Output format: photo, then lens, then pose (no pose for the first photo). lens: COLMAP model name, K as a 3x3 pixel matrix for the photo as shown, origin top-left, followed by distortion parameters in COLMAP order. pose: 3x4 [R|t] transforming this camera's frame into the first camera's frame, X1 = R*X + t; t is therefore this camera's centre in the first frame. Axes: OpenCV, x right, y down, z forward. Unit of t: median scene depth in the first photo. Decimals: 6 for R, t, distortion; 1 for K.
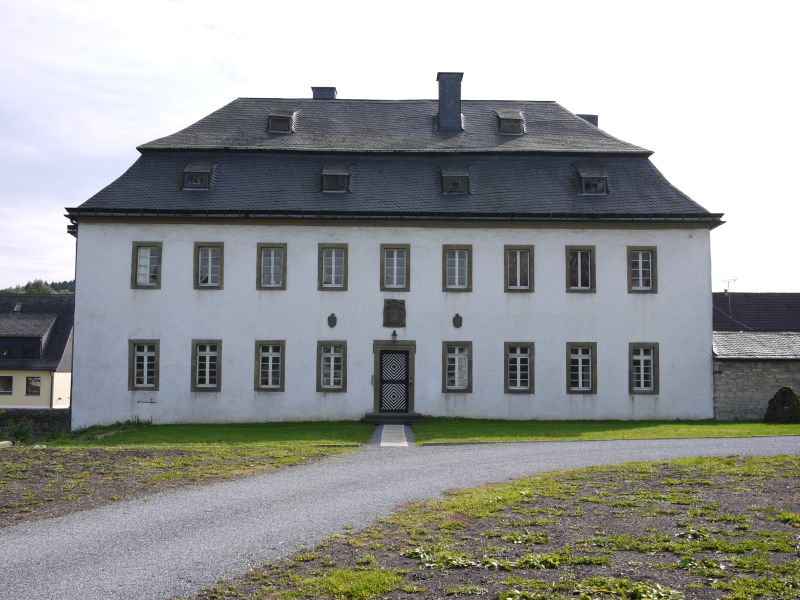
lens RADIAL K [[886.3, 0, 400.0], [0, 886.3, 300.0], [0, 0, 1]] dist [-0.016782, -0.010090]
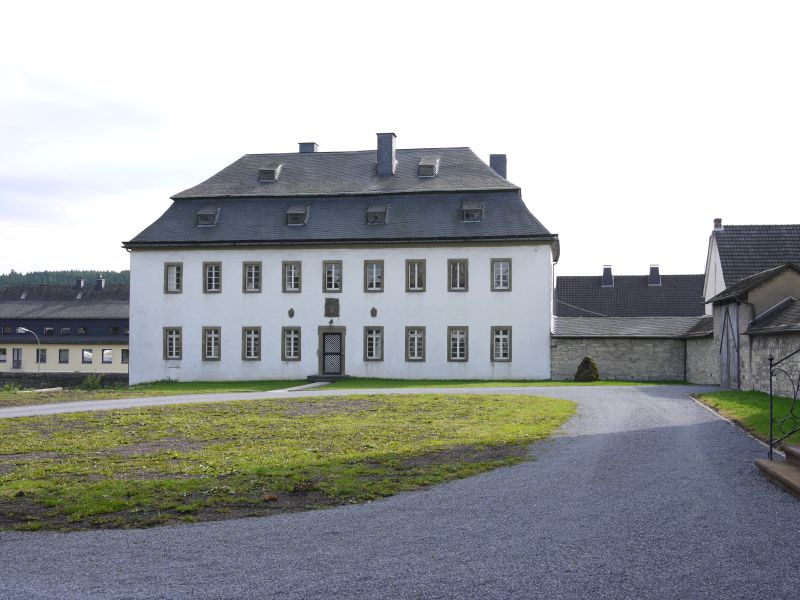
lens RADIAL K [[886.3, 0, 400.0], [0, 886.3, 300.0], [0, 0, 1]] dist [-0.016782, -0.010090]
pose [[0.985453, -0.013436, -0.169418, 0.355699], [0.019002, 0.999330, 0.031276, -0.041745], [0.168885, -0.034041, 0.985048, -0.435754]]
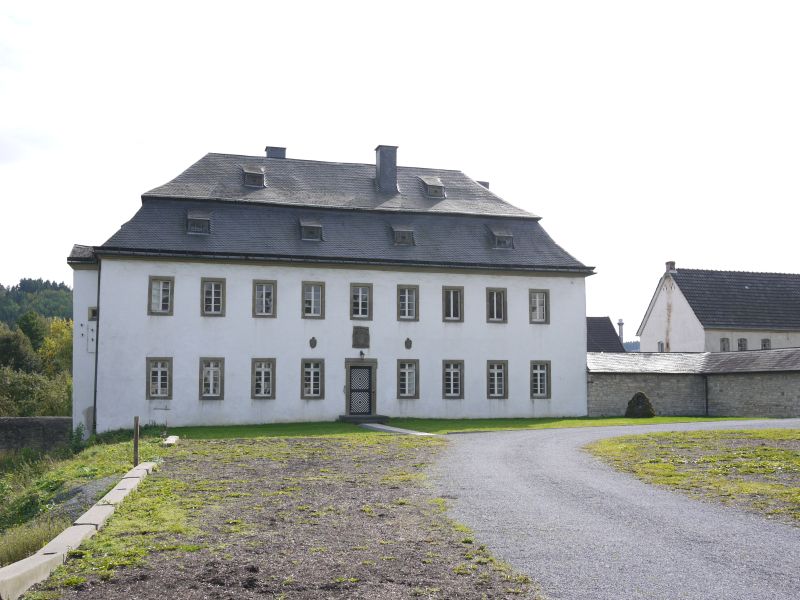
lens RADIAL K [[886.3, 0, 400.0], [0, 886.3, 300.0], [0, 0, 1]] dist [-0.016782, -0.010090]
pose [[0.965016, 0.019307, 0.261481, -0.287908], [-0.016022, 0.999764, -0.014689, -0.021020], [-0.261703, 0.009986, 0.965097, -0.253356]]
